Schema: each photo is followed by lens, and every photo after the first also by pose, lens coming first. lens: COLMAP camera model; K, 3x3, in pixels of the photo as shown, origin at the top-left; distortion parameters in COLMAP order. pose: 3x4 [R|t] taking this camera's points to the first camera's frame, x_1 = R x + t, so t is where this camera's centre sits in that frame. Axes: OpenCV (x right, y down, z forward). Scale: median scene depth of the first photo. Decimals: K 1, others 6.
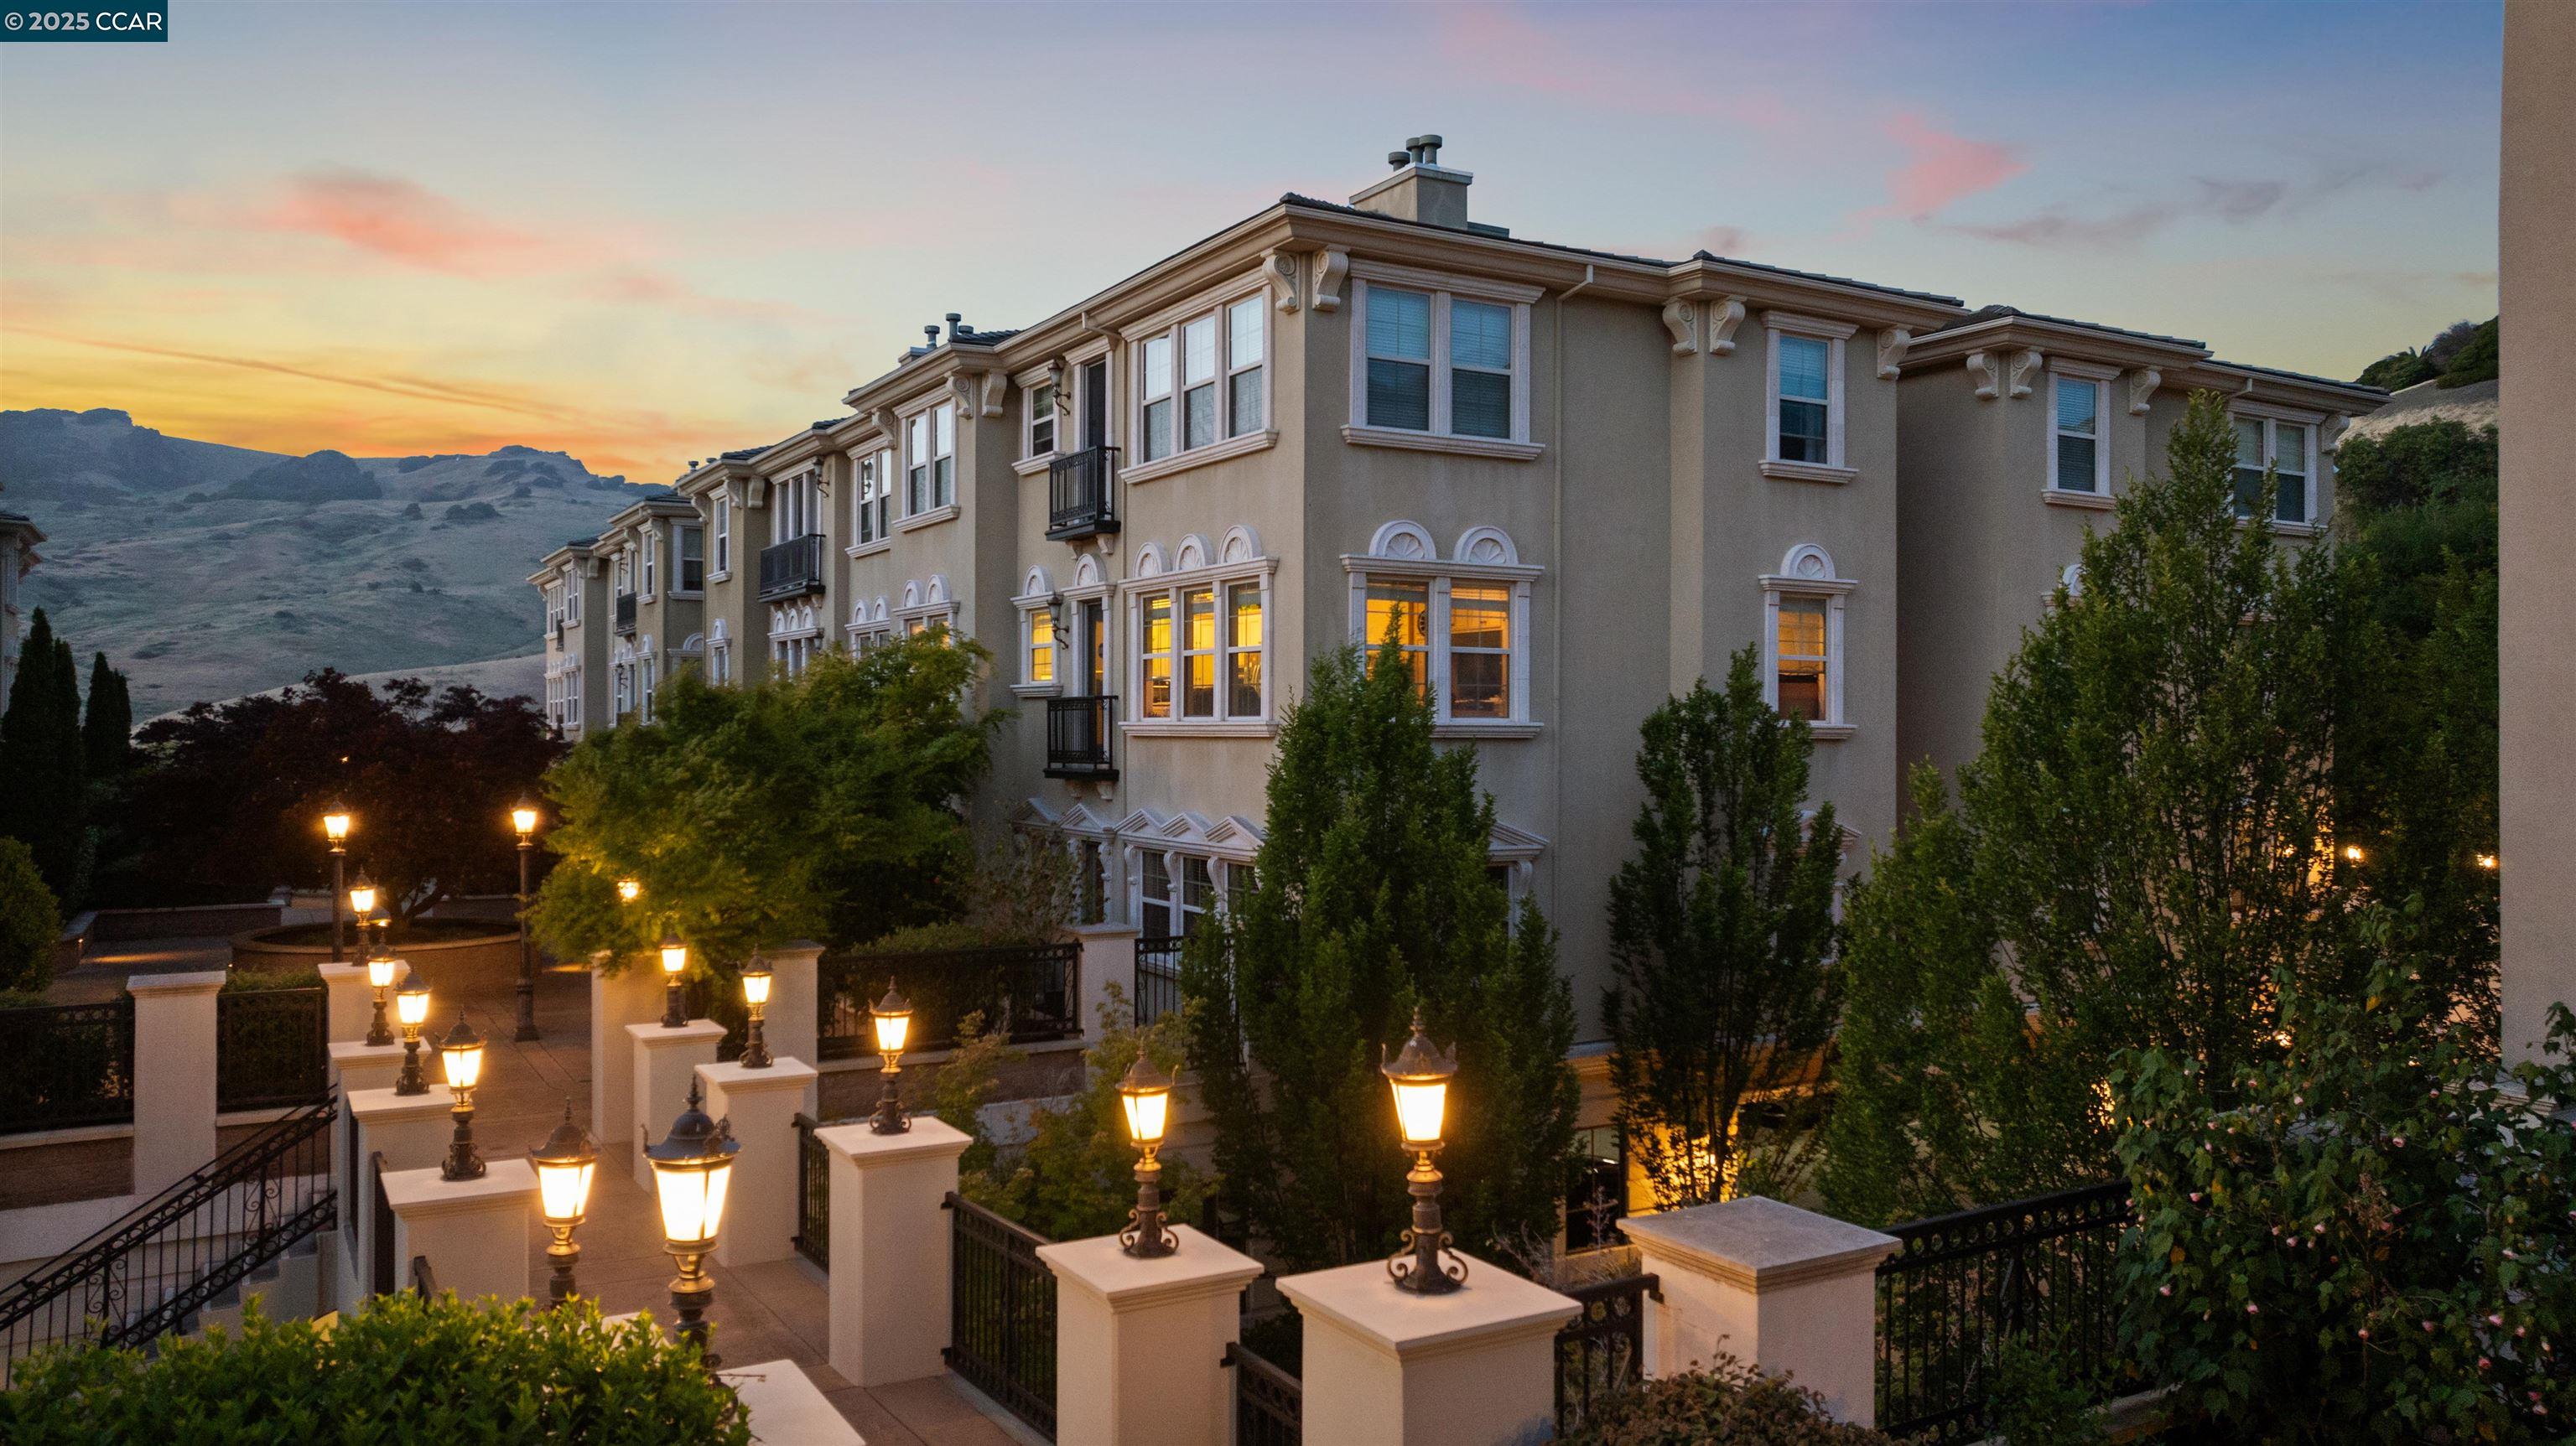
lens RADIAL K [[1832.4, 0, 1288.0], [0, 1832.4, 723.0], [0, 0, 1]] dist [-0.045972, 0.057357]
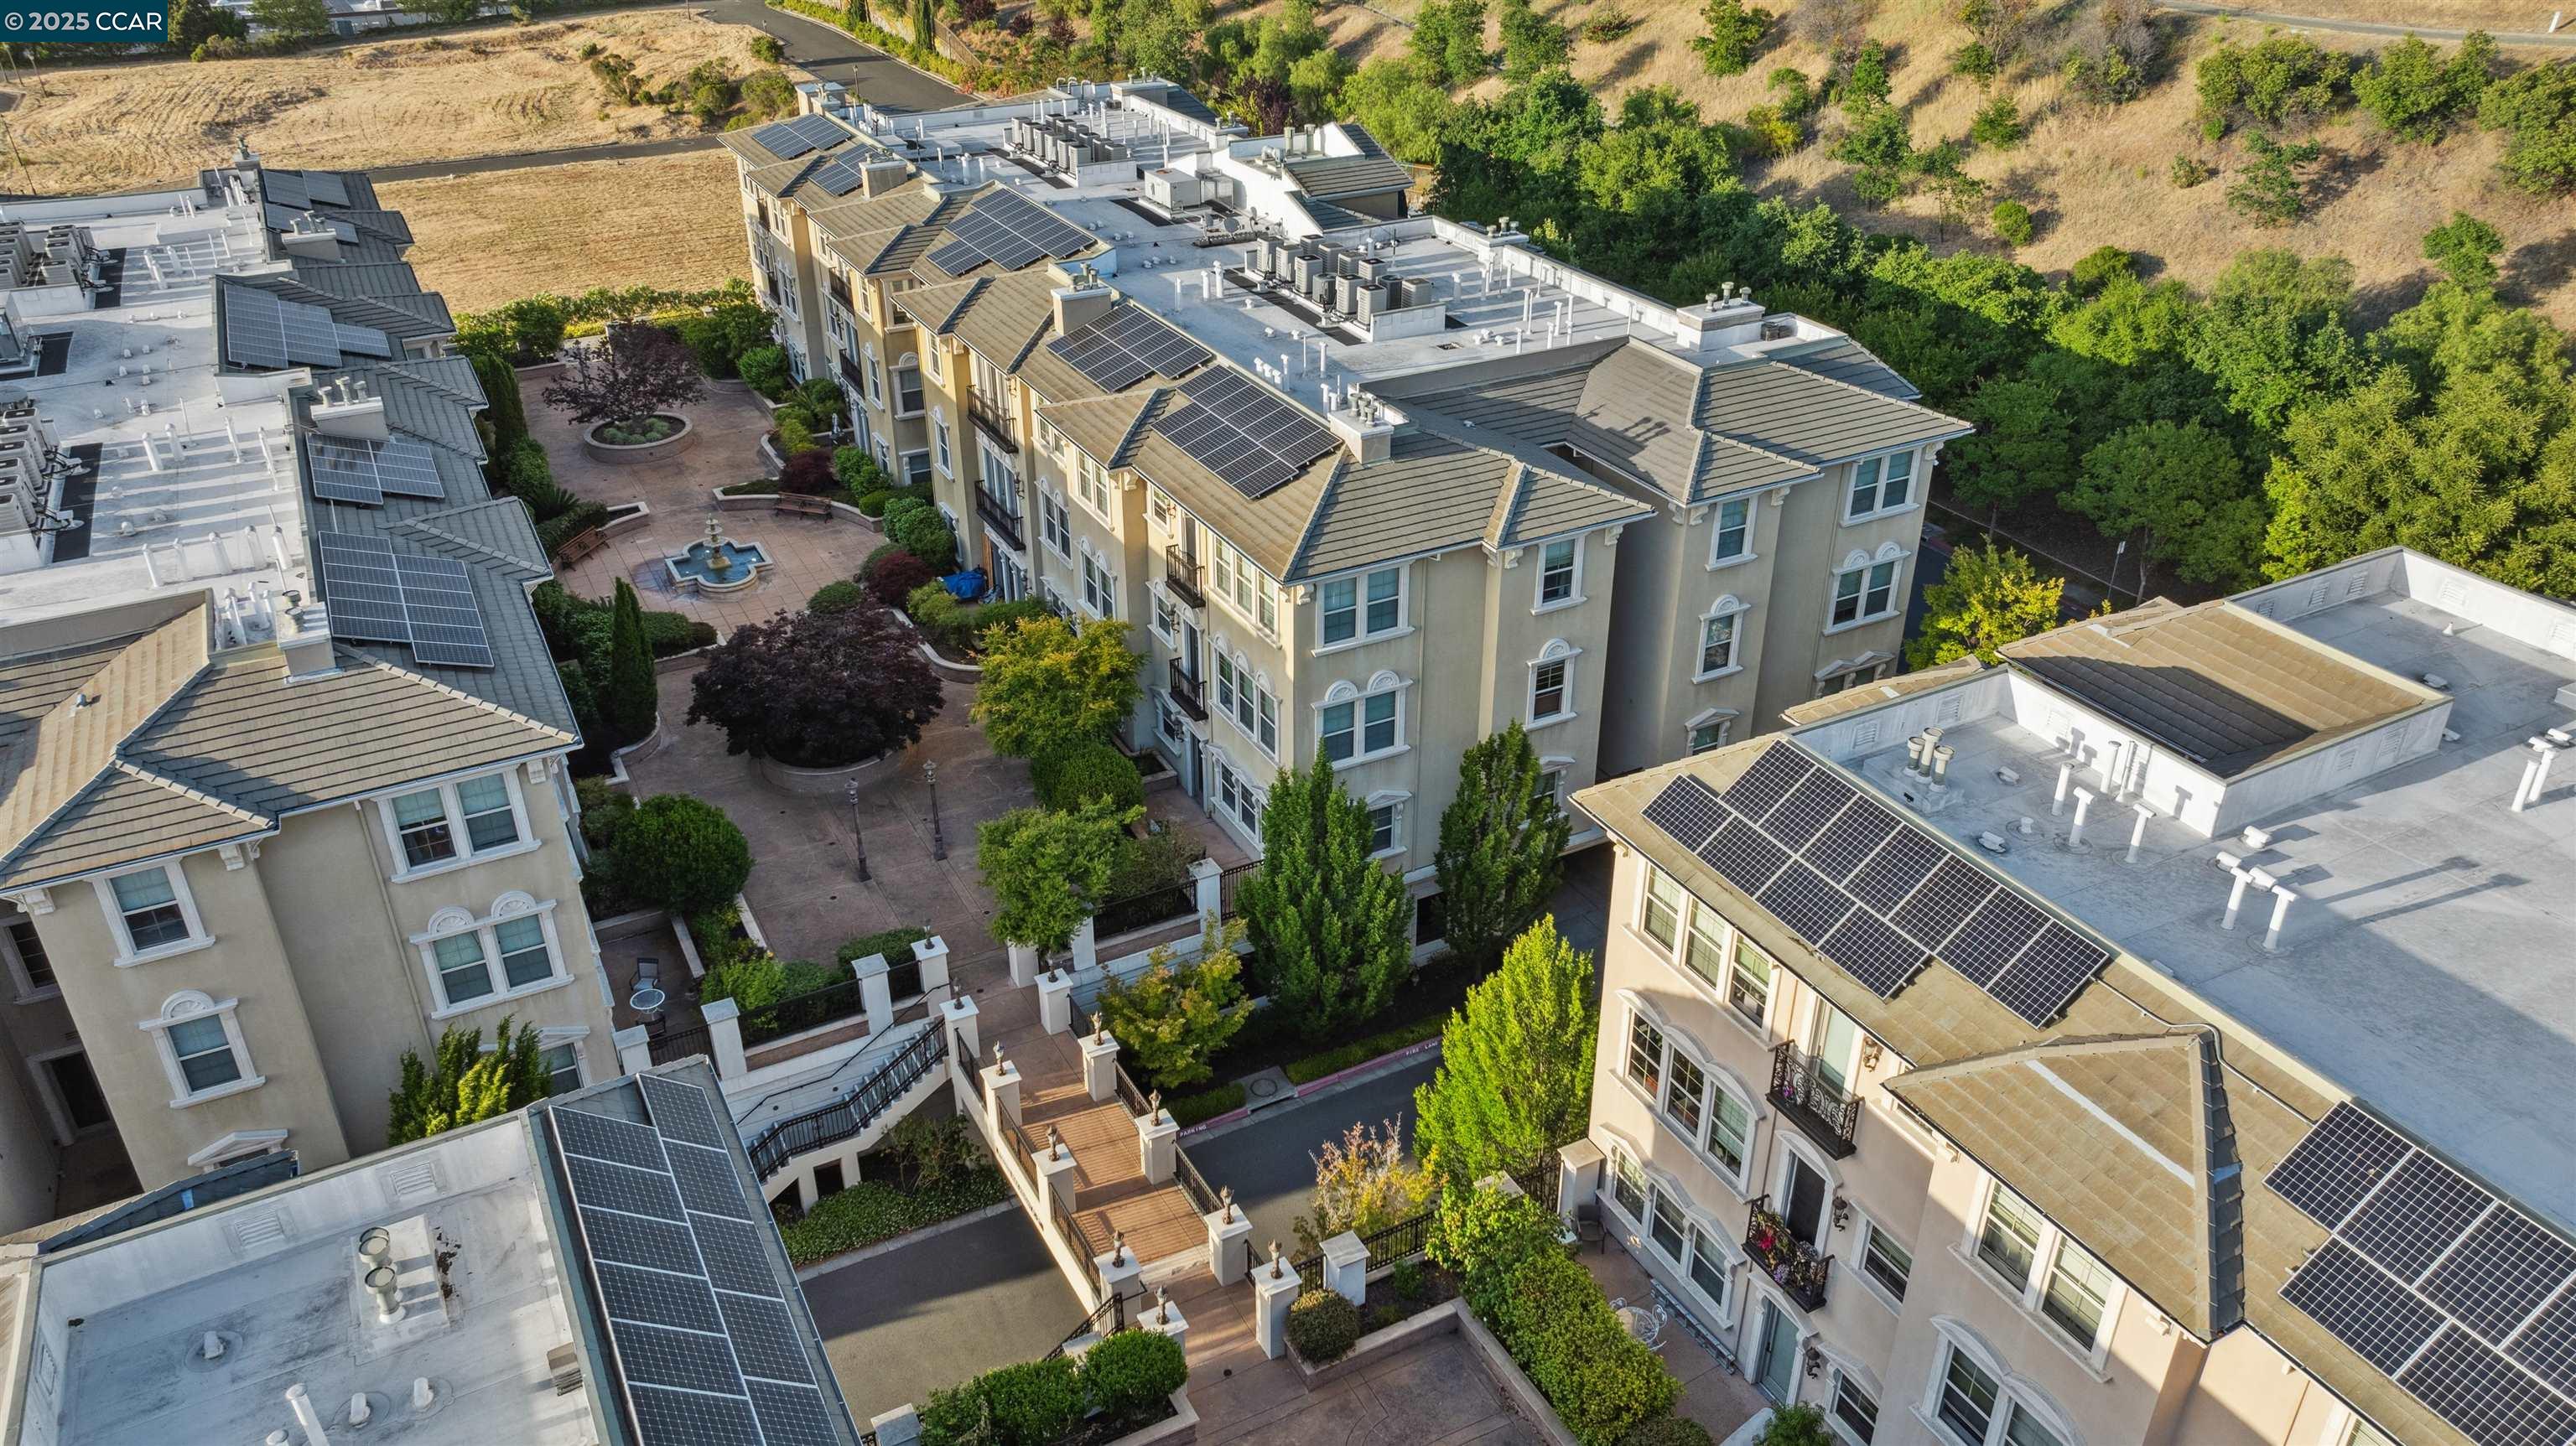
lens RADIAL K [[1828.0, 0, 1288.0], [0, 1828.0, 723.0], [0, 0, 1]] dist [-0.018394, -0.003591]
pose [[0.999122, 0.016321, -0.038595, 0.070952], [0.004559, 0.873228, 0.487290, -0.930582], [0.041656, -0.487038, 0.872387, -0.732841]]
